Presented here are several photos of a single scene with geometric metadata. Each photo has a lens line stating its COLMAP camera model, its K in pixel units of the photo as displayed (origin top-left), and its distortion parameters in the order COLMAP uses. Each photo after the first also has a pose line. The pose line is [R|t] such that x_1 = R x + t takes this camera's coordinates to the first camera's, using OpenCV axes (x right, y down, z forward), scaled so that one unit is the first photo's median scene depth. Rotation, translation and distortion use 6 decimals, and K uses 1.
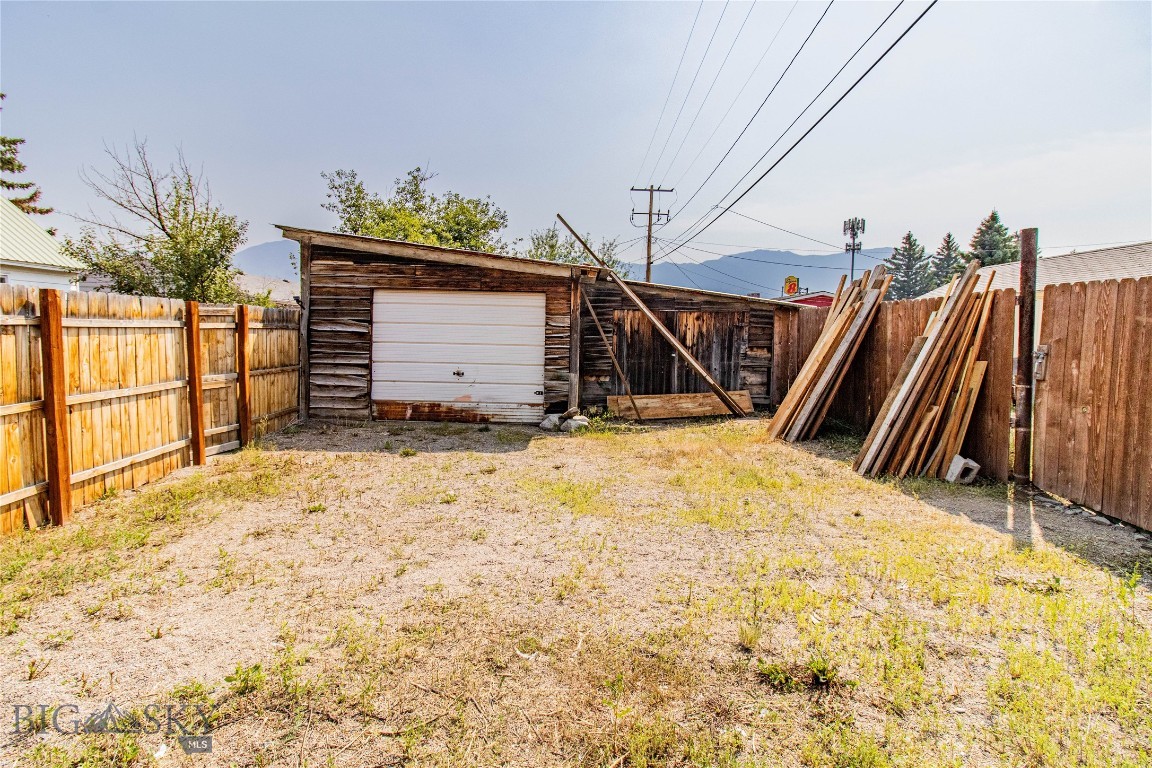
lens RADIAL K [[532.3, 0, 581.2], [0, 532.3, 365.3], [0, 0, 1]] dist [0.002260, 0.000184]
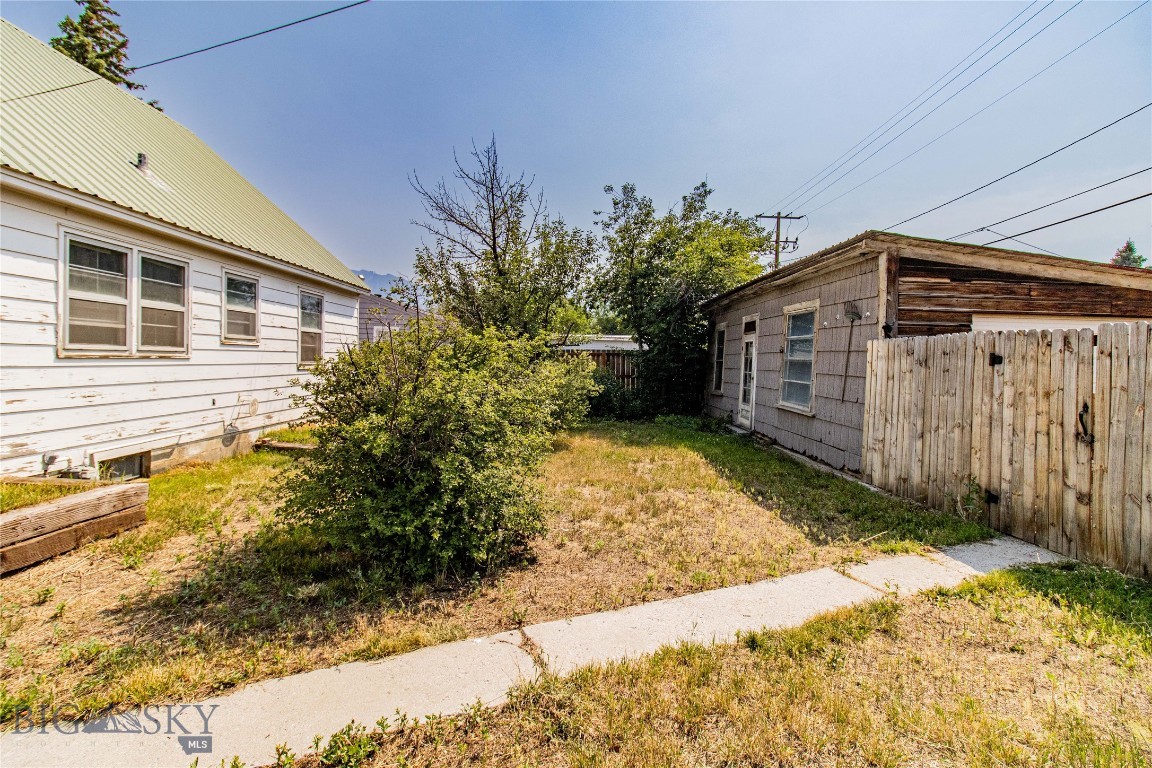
lens RADIAL K [[529.3, 0, 574.7], [0, 529.3, 365.9], [0, 0, 1]] dist [0.001270, 0.000065]
pose [[0.999955, 0.006540, 0.006883, -0.994104], [-0.006162, 0.998545, -0.053568, -0.018724], [-0.007223, 0.053524, 0.998540, 0.221127]]
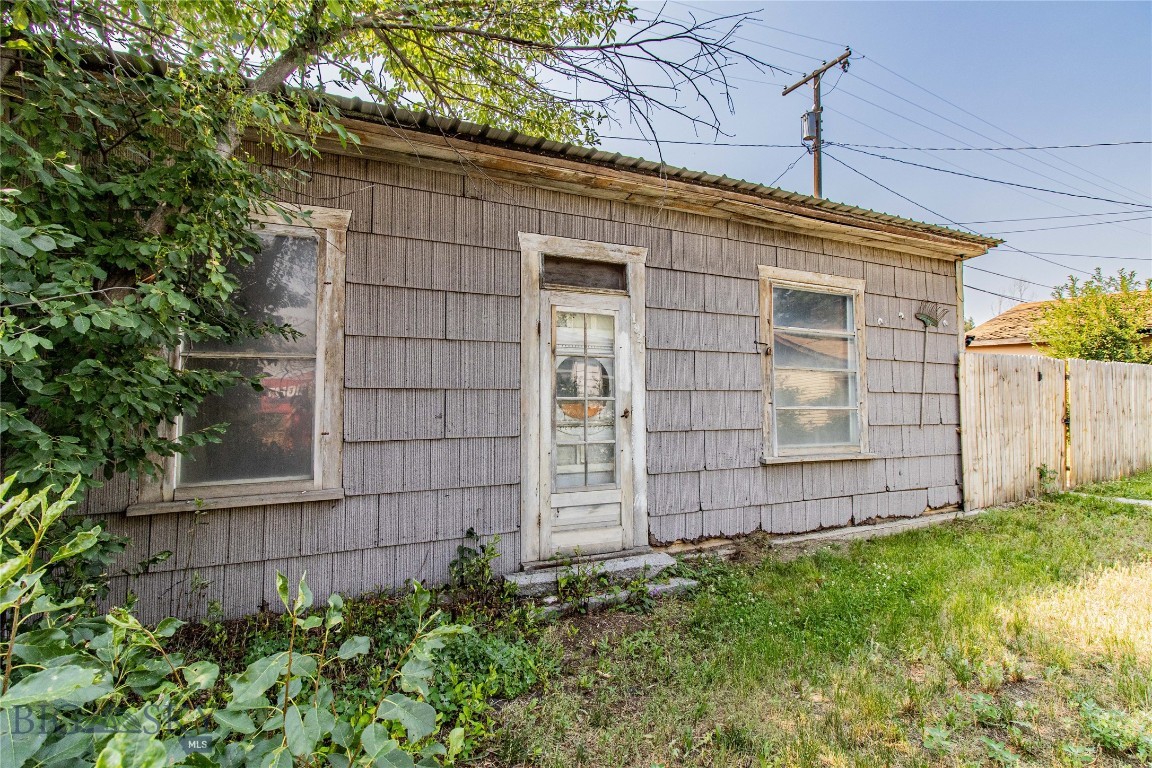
lens RADIAL K [[547.6, 0, 576.2], [0, 547.6, 366.4], [0, 0, 1]] dist [0.000933, -0.000090]
pose [[-0.433701, 0.012538, 0.900970, -0.991363], [0.043626, 0.999023, 0.007098, -0.113803], [-0.900000, 0.042384, -0.433824, 1.840481]]
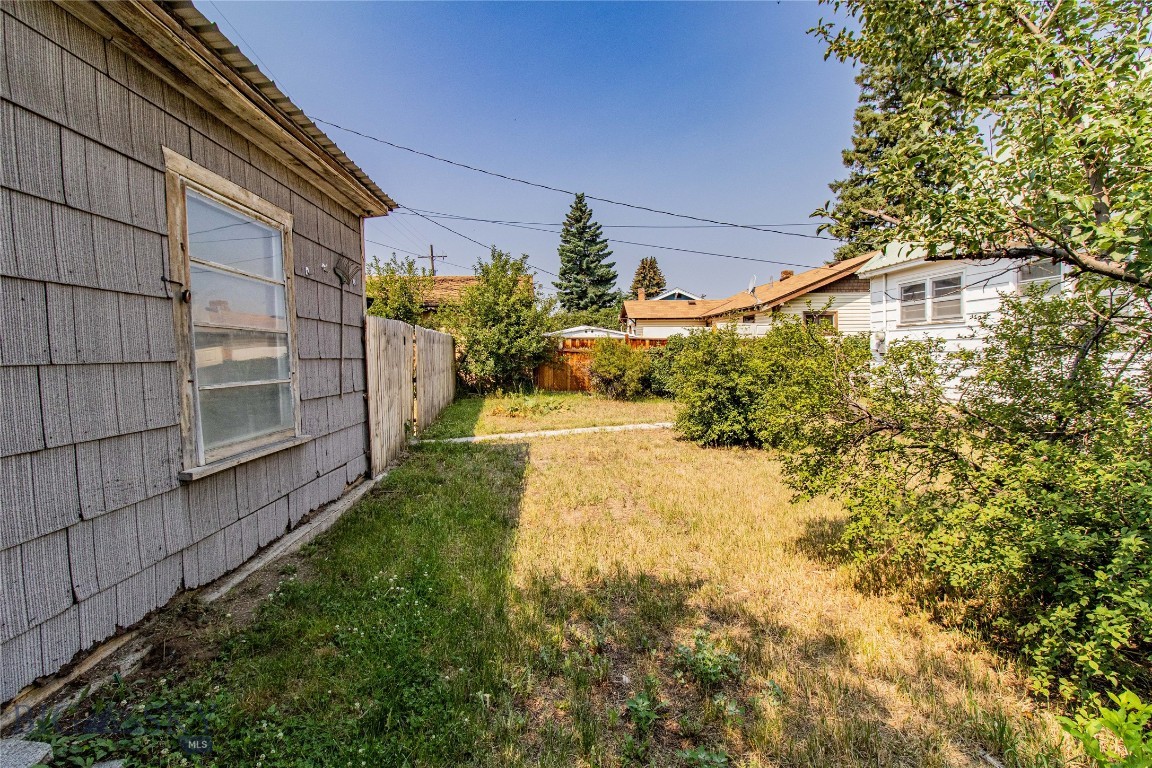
lens RADIAL K [[547.6, 0, 576.2], [0, 547.6, 366.4], [0, 0, 1]] dist [0.000933, -0.000090]
pose [[-0.998971, -0.003241, -0.045237, -0.781076], [-0.007430, 0.995663, 0.092738, -0.105943], [0.044740, 0.092979, -0.994662, 1.767653]]
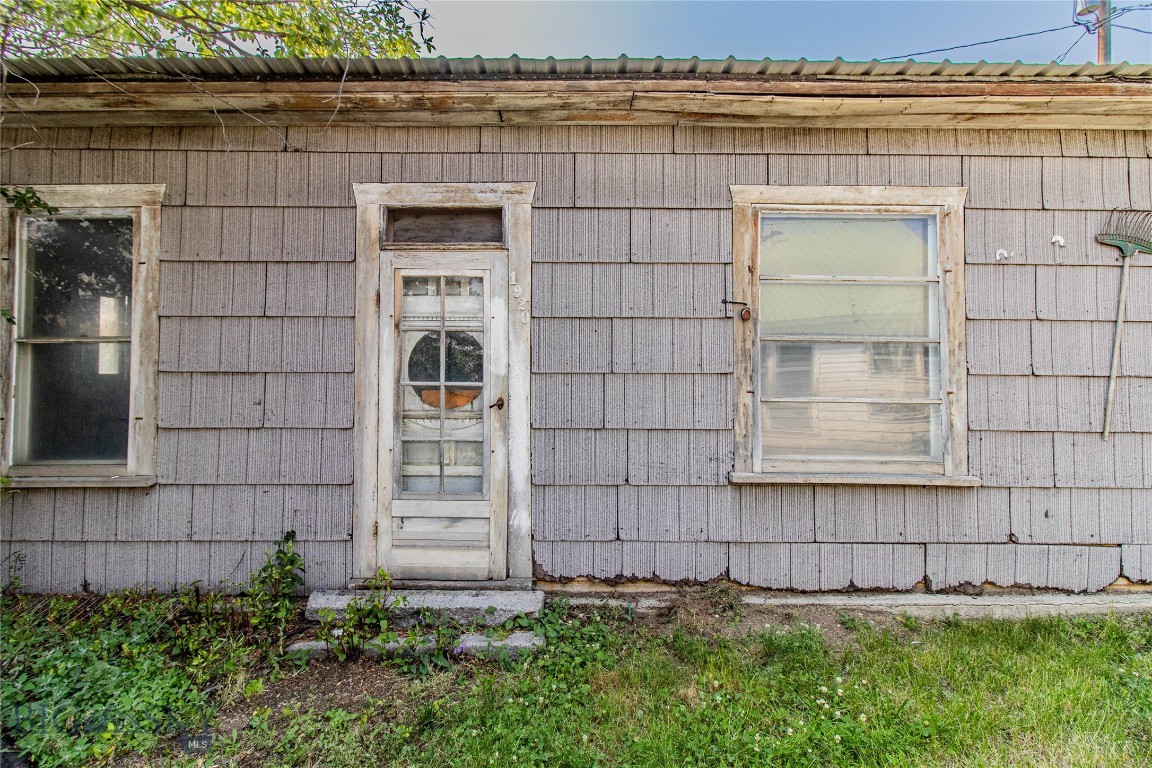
lens RADIAL K [[532.3, 0, 581.2], [0, 532.3, 365.3], [0, 0, 1]] dist [0.002260, 0.000184]
pose [[-0.009208, -0.013646, 0.999864, -0.928702], [0.063805, 0.997861, 0.014206, -0.092168], [-0.997920, 0.063927, -0.008317, 1.507963]]
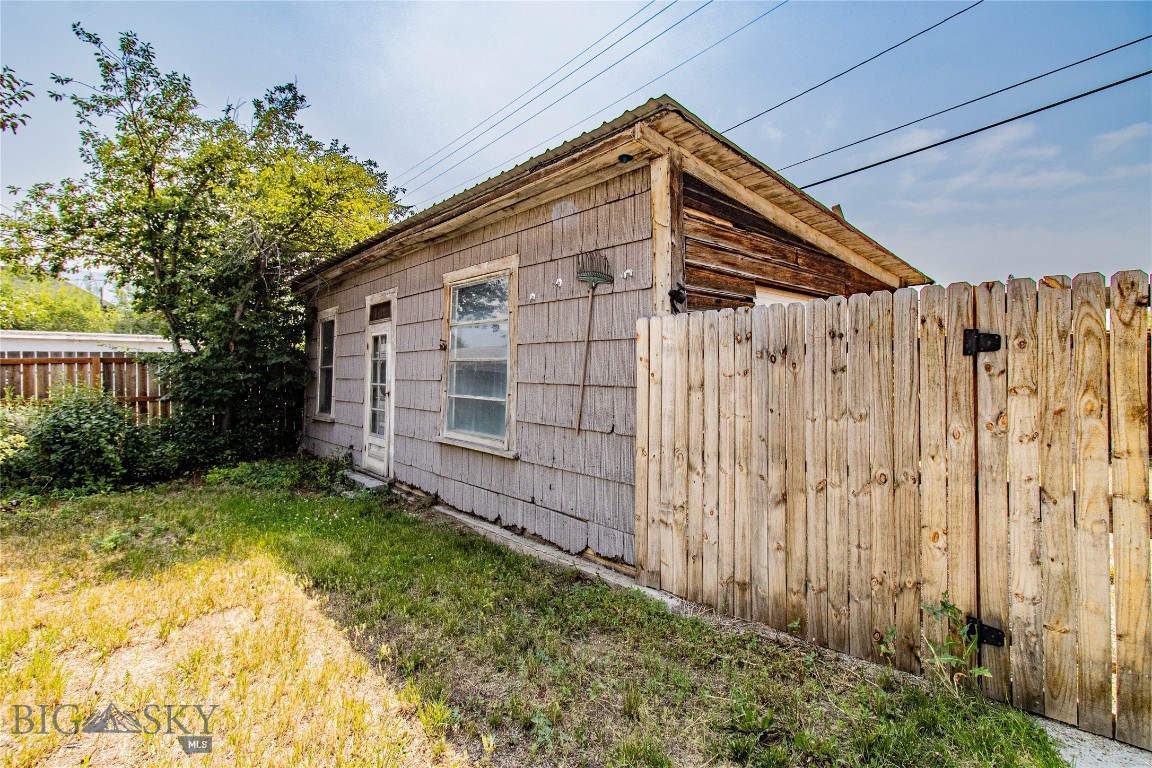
lens RADIAL K [[547.6, 0, 576.2], [0, 547.6, 366.4], [0, 0, 1]] dist [0.000933, -0.000090]
pose [[0.751091, -0.013521, 0.660060, -0.876991], [0.060069, 0.997043, -0.047929, -0.046173], [-0.657460, 0.075648, 0.749682, 0.724498]]
